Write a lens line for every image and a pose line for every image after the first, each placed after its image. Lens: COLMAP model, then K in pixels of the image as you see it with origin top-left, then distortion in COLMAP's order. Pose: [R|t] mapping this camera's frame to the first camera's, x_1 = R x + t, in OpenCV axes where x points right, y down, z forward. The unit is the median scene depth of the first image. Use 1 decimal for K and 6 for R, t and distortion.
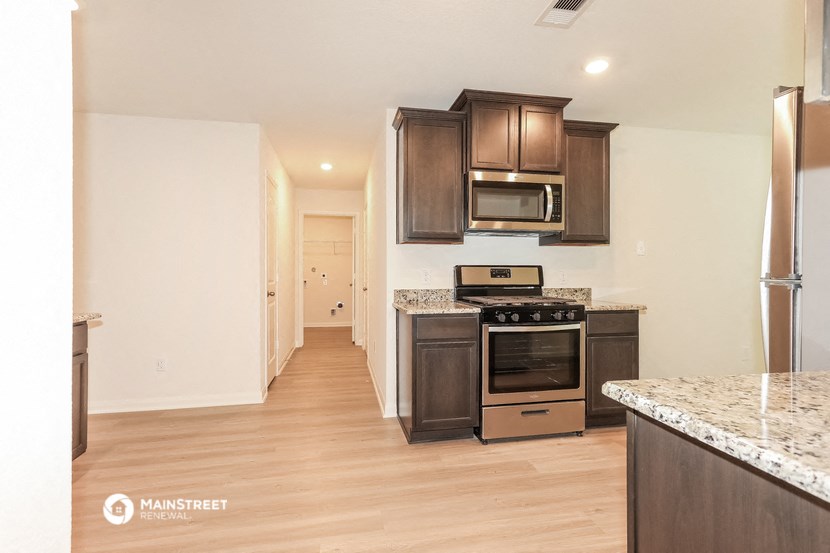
lens RADIAL K [[387.5, 0, 415.0], [0, 387.5, 276.5], [0, 0, 1]] dist [-0.000269, -0.000082]
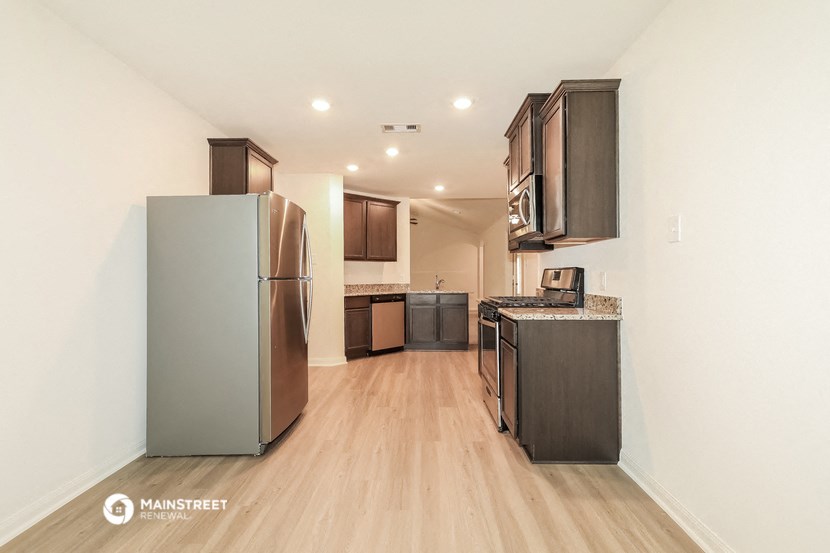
lens RADIAL K [[387.5, 0, 415.0], [0, 387.5, 276.5], [0, 0, 1]] dist [-0.000269, -0.000082]
pose [[-0.198924, 0.001938, -0.980013, 1.282493], [0.000368, 0.999998, 0.001902, -0.010084], [0.980015, 0.000017, -0.198925, 0.837905]]
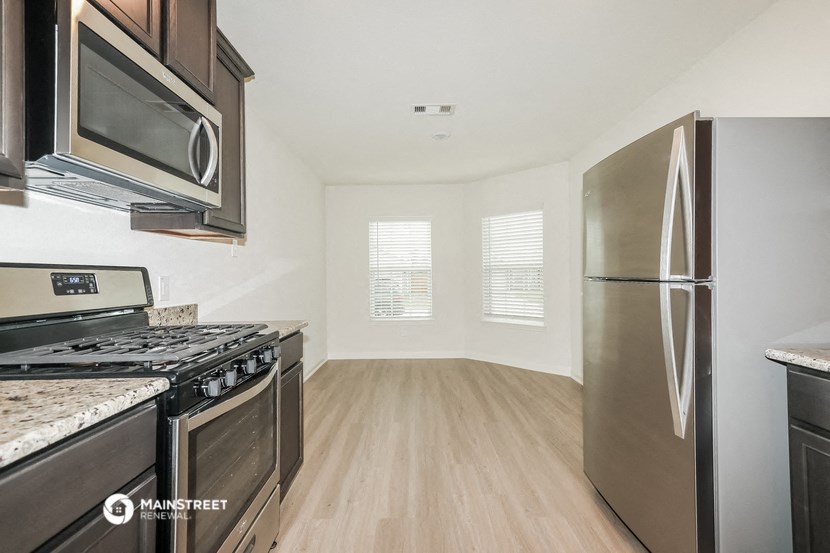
lens RADIAL K [[387.5, 0, 415.0], [0, 387.5, 276.5], [0, 0, 1]] dist [-0.000269, -0.000082]
pose [[0.172853, -0.001165, 0.984947, -0.128890], [0.014045, 0.999901, -0.001282, -0.010619], [-0.984847, 0.014055, 0.172852, 0.564452]]
